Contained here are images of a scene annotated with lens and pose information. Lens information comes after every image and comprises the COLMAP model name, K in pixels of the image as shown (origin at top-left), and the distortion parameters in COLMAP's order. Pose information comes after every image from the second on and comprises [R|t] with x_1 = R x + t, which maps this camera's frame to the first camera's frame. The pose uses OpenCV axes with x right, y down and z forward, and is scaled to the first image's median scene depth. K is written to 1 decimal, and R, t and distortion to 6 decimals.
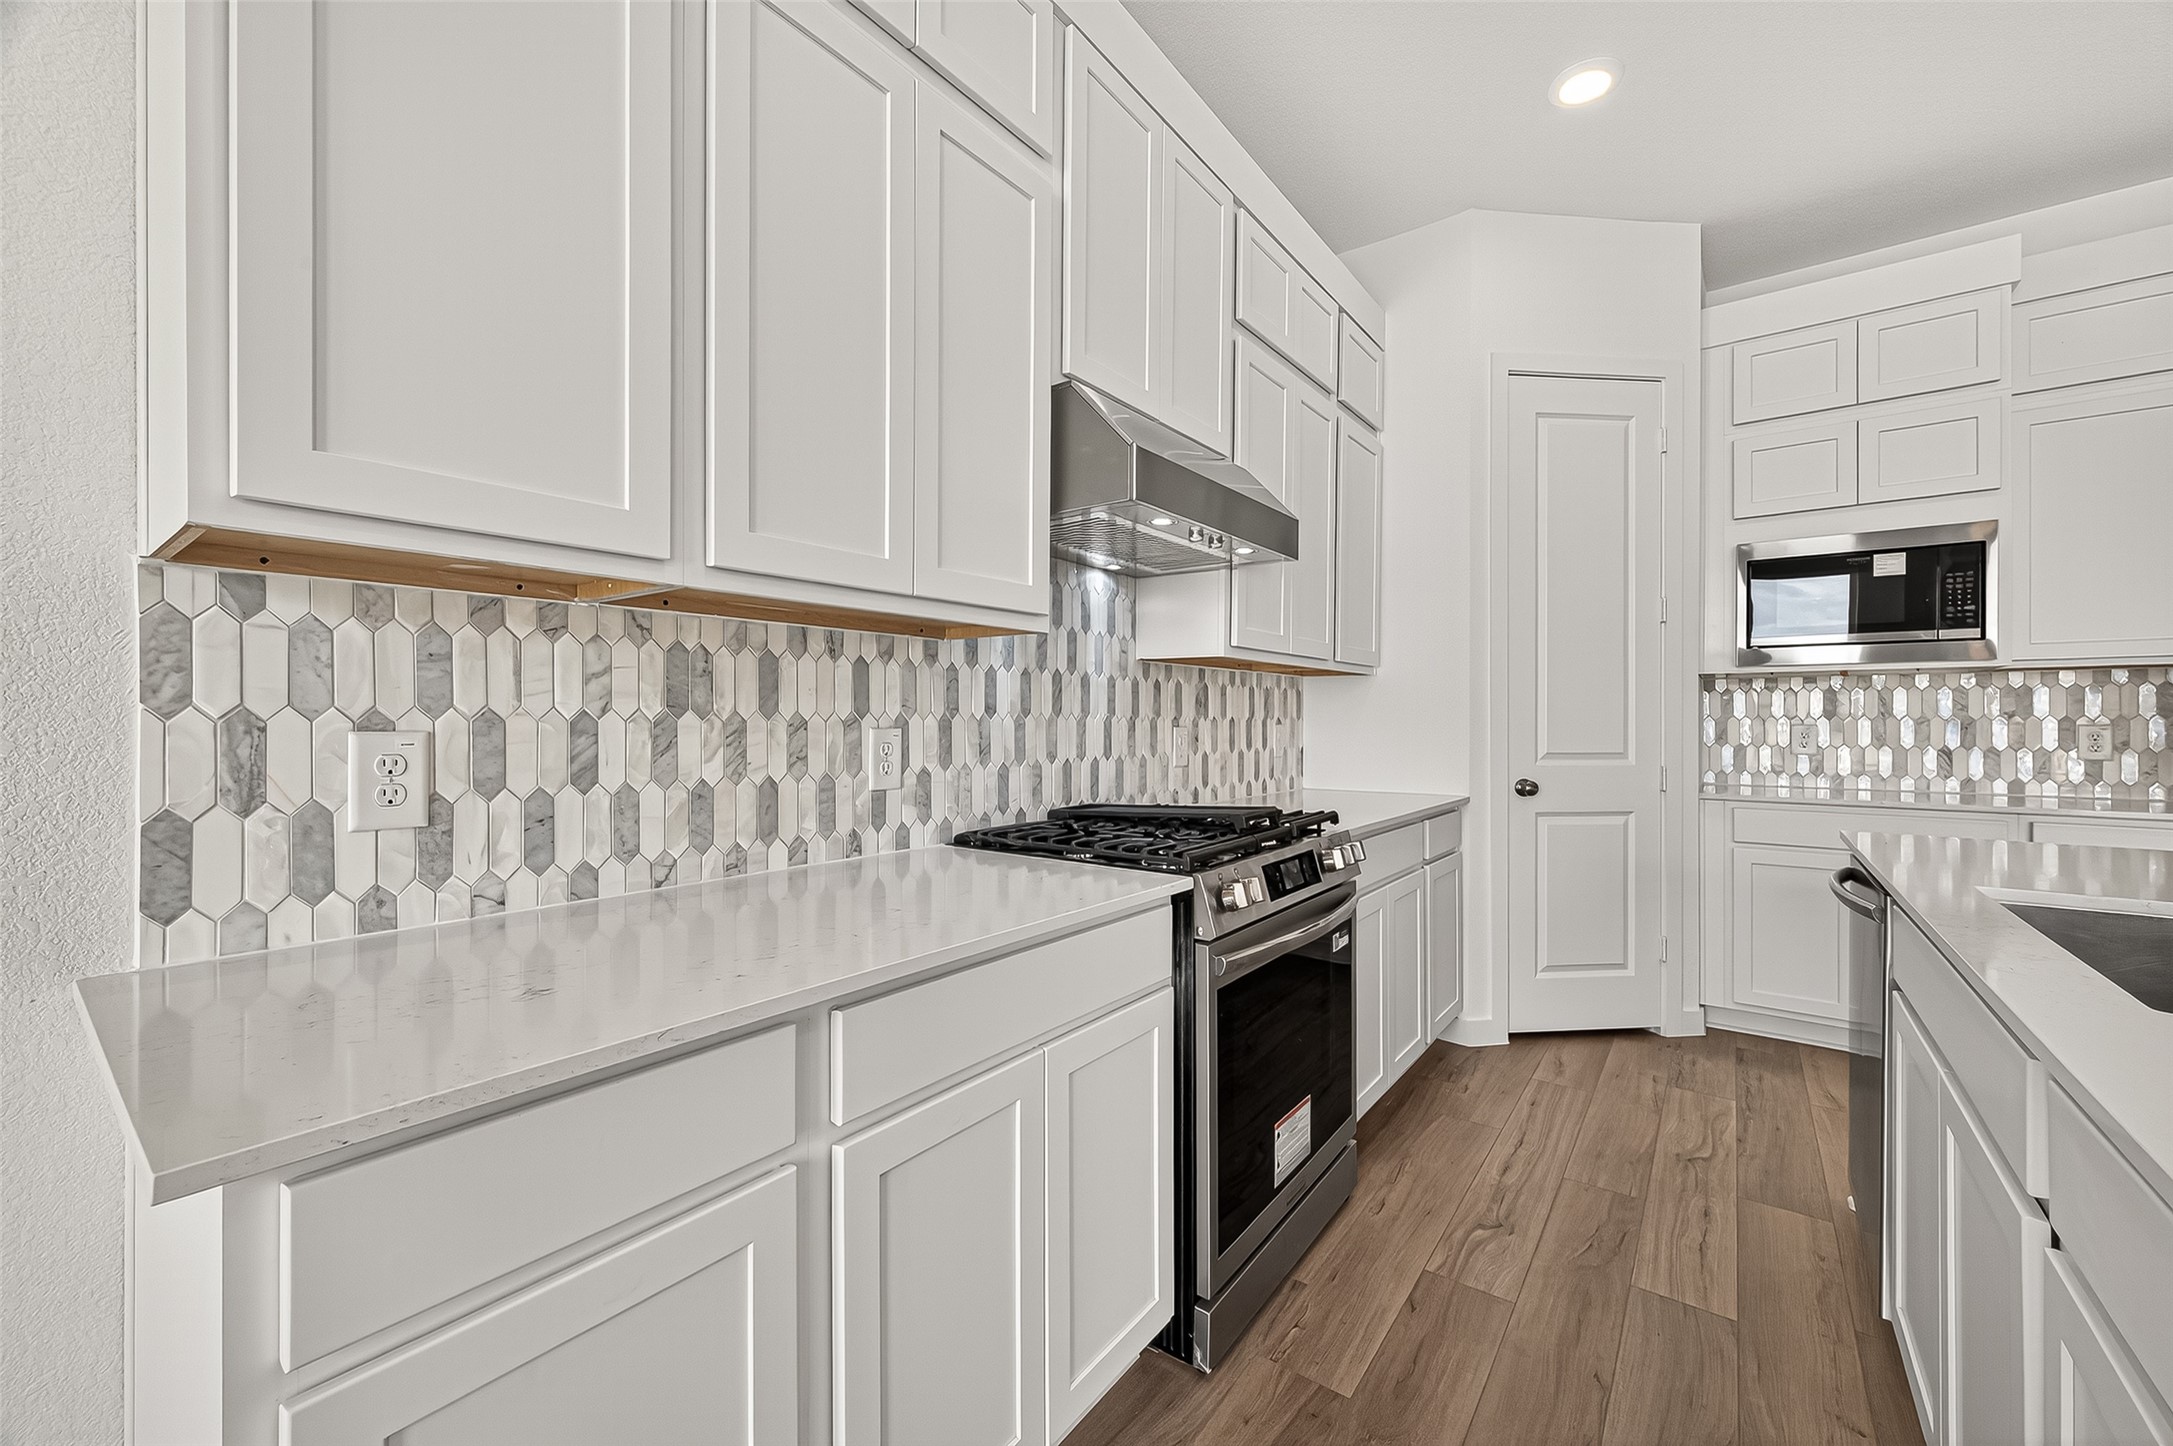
lens RADIAL K [[861.9, 0, 1086.5], [0, 861.9, 723.0], [0, 0, 1]] dist [0.002826, 0.000395]
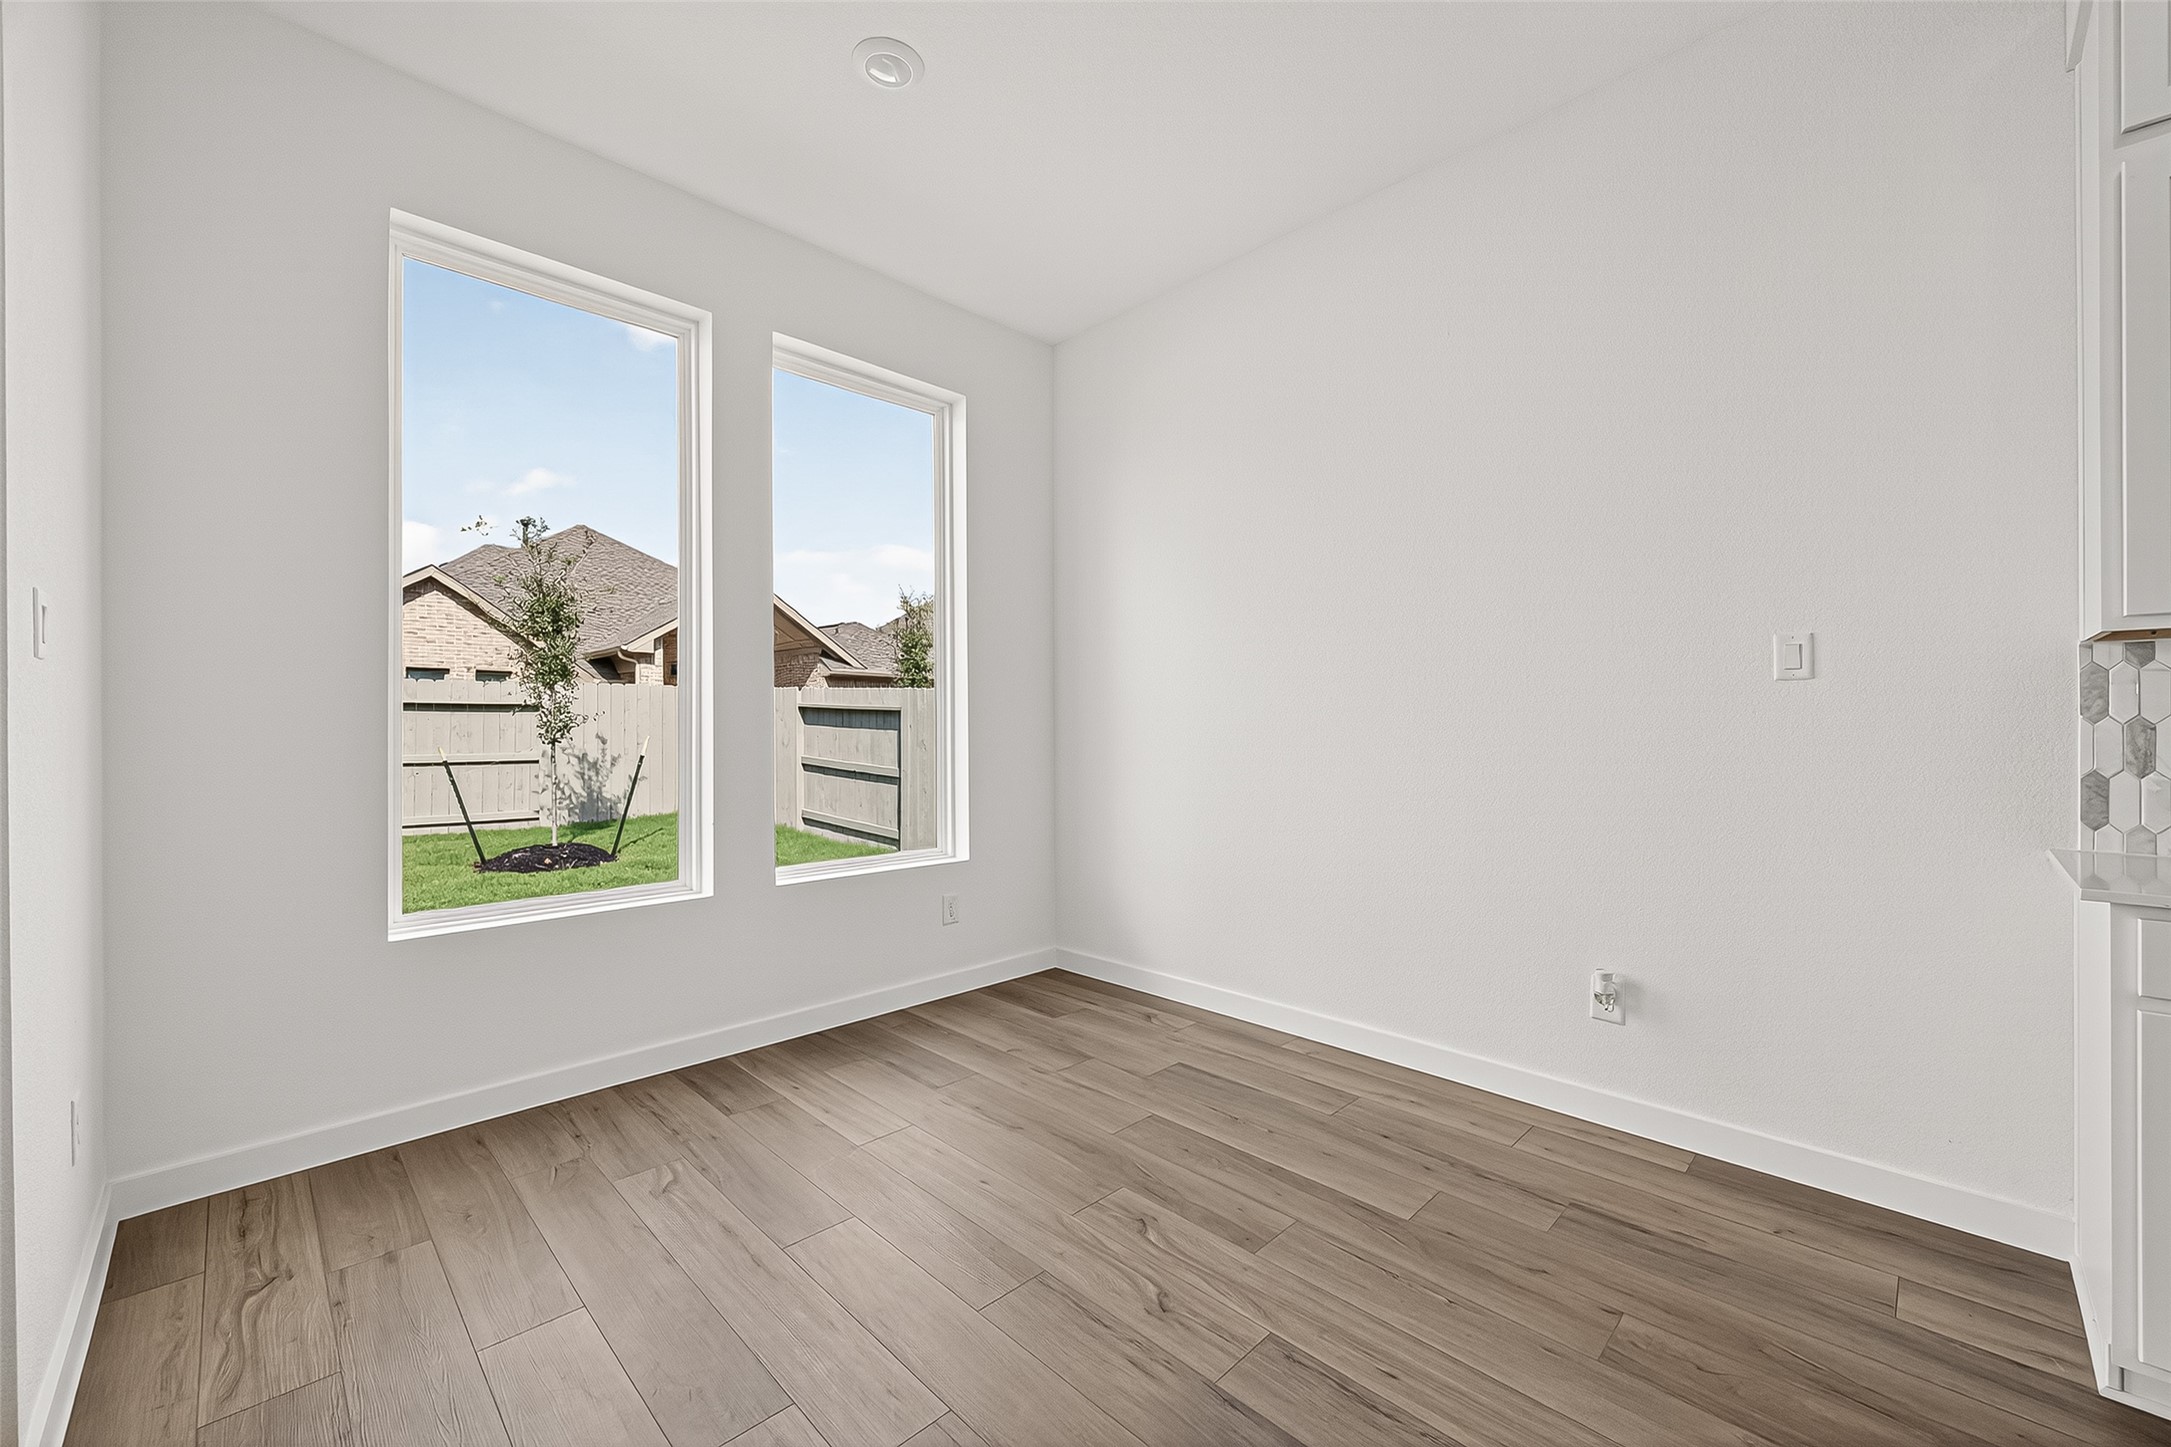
lens RADIAL K [[834.3, 0, 1085.5], [0, 834.3, 723.5], [0, 0, 1]] dist [-0.001220, -0.000390]
pose [[-0.129629, -0.002233, -0.991560, 1.037033], [-0.000786, 0.999997, -0.002150, 0.001773], [0.991562, 0.000500, -0.129630, -0.962247]]
